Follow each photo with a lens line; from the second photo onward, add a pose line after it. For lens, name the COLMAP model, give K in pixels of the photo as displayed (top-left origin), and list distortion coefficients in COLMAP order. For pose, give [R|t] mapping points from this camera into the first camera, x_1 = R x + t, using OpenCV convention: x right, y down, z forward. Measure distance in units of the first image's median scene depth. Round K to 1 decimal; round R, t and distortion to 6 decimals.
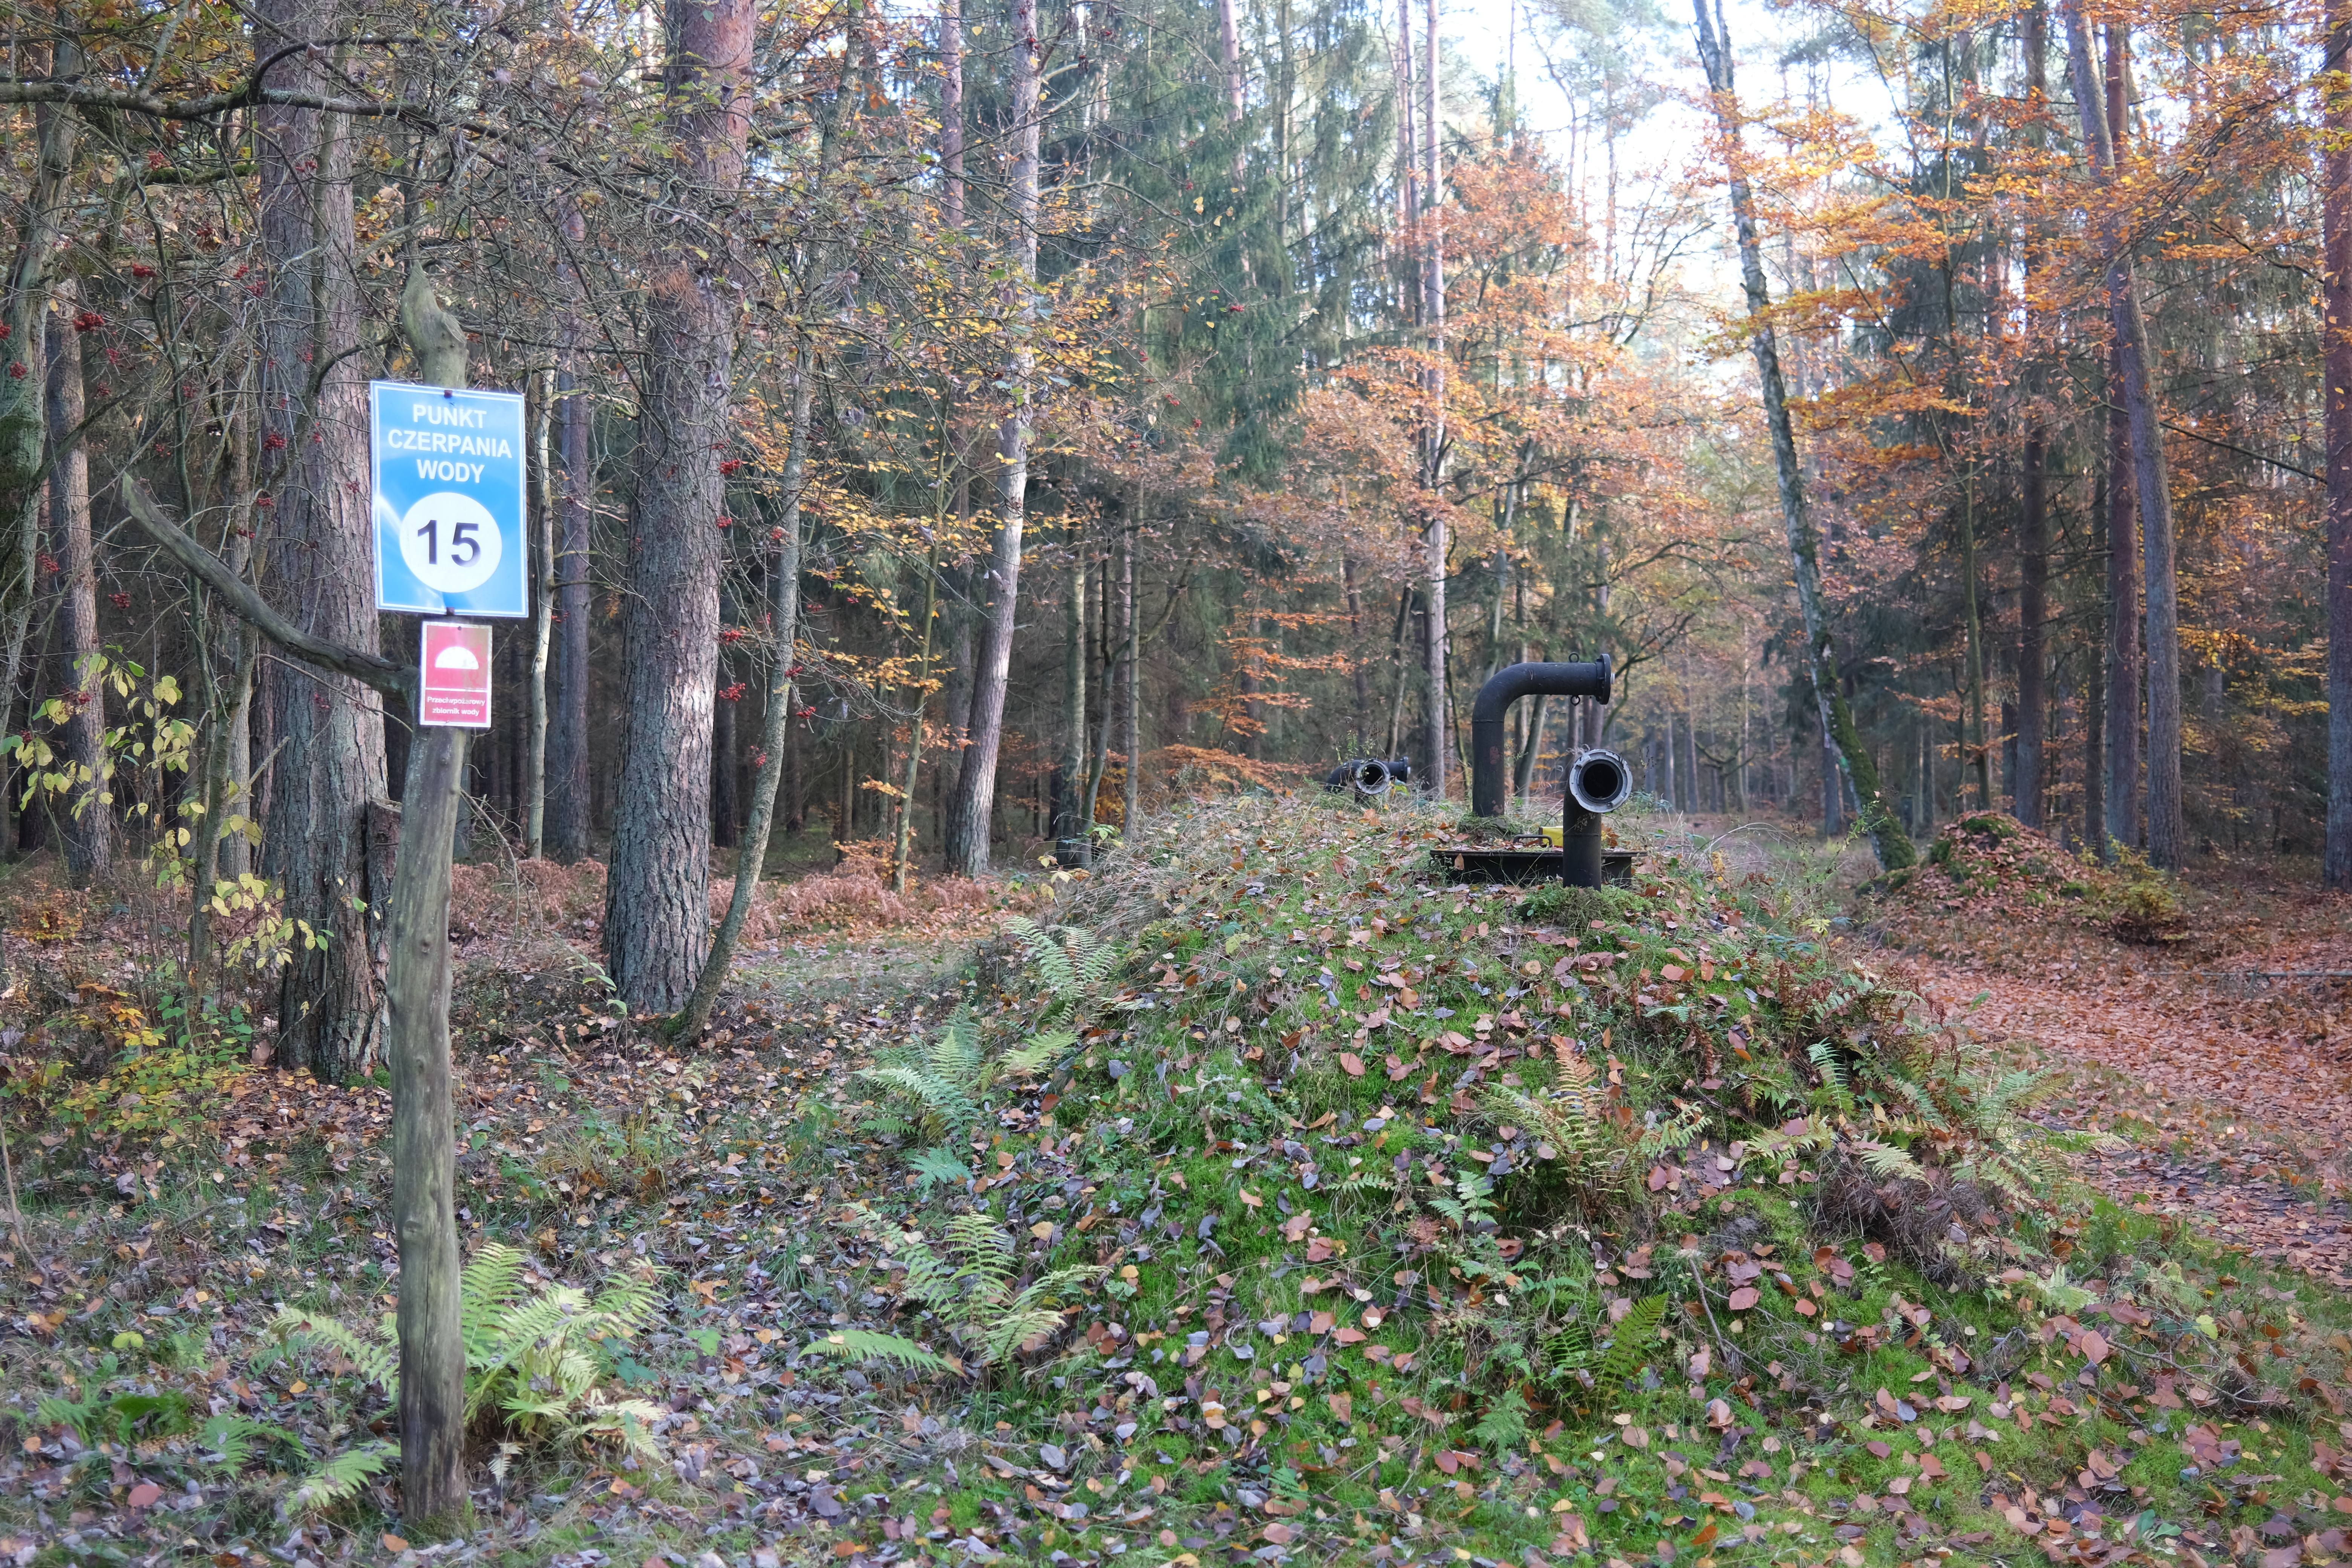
lens RADIAL K [[2352.6, 0, 1175.5], [0, 2352.6, 781.2], [0, 0, 1]] dist [0.003214, 0.000000]
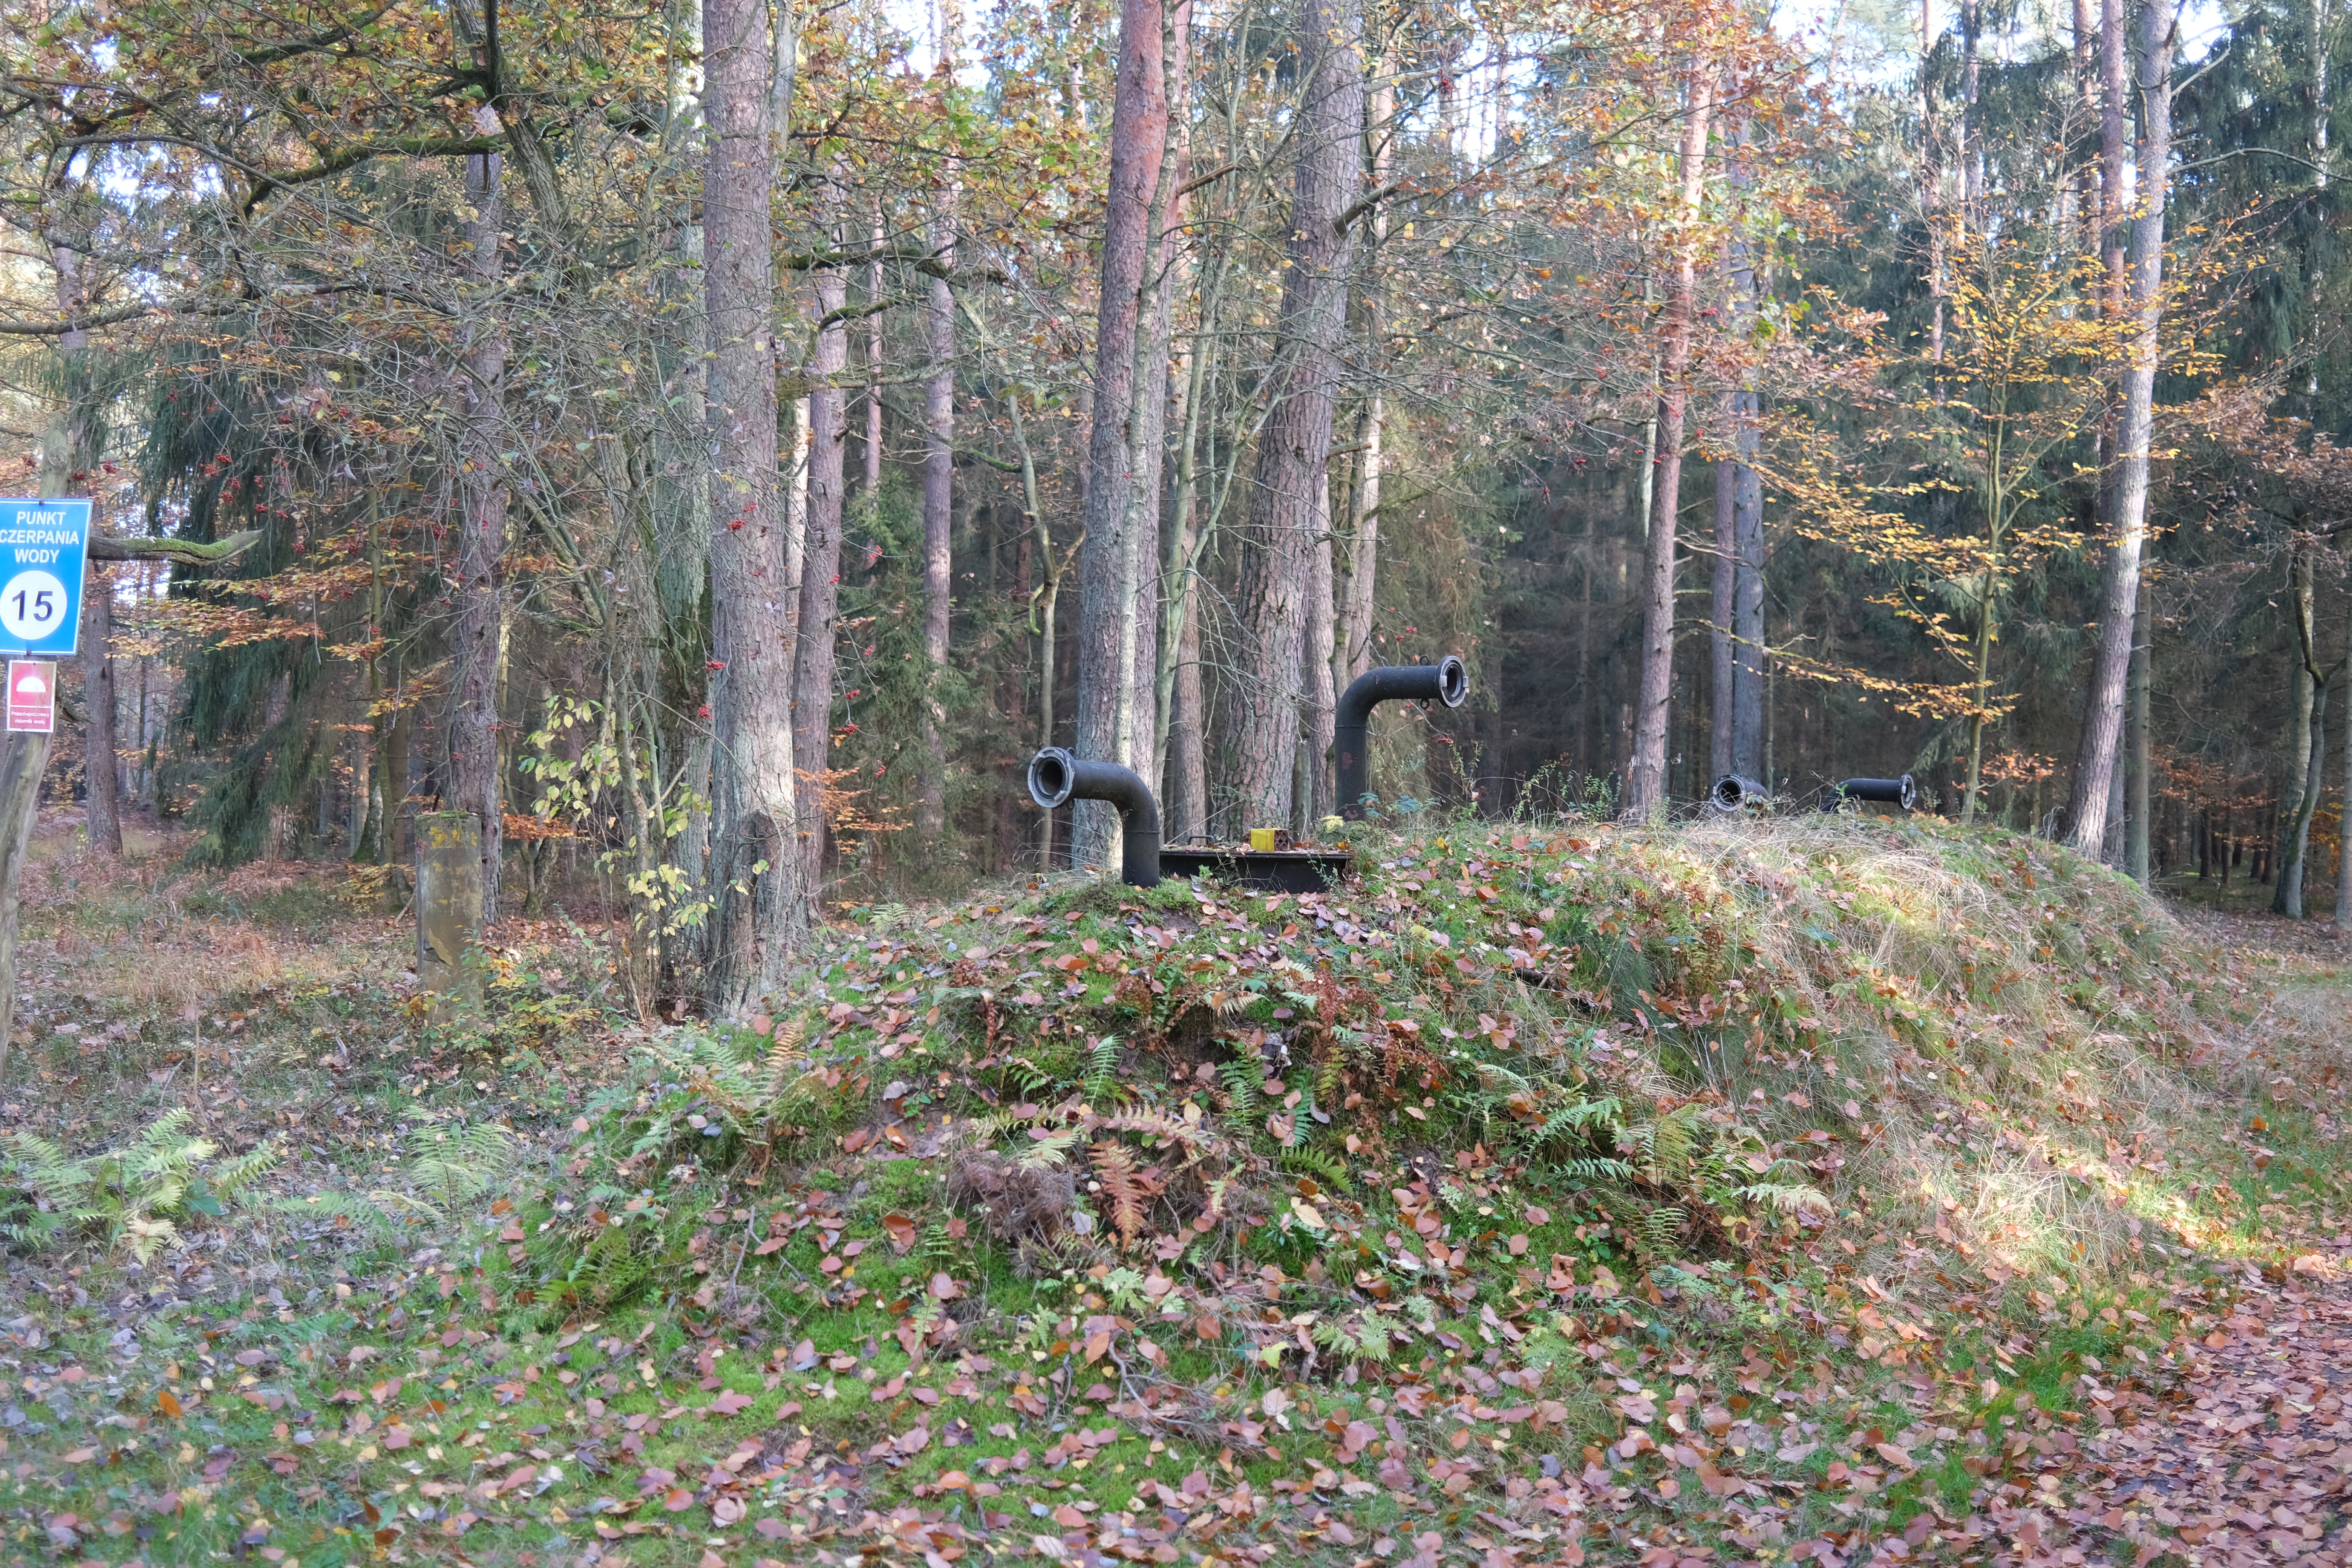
lens RADIAL K [[2352.6, 0, 1173.8], [0, 2352.6, 785.9], [0, 0, 1]] dist [0.003214, 0.000000]
pose [[0.863927, -0.002810, -0.503609, 1.022799], [-0.004096, 0.999912, -0.012606, 0.025091], [0.503600, 0.012954, 0.863840, 0.101152]]
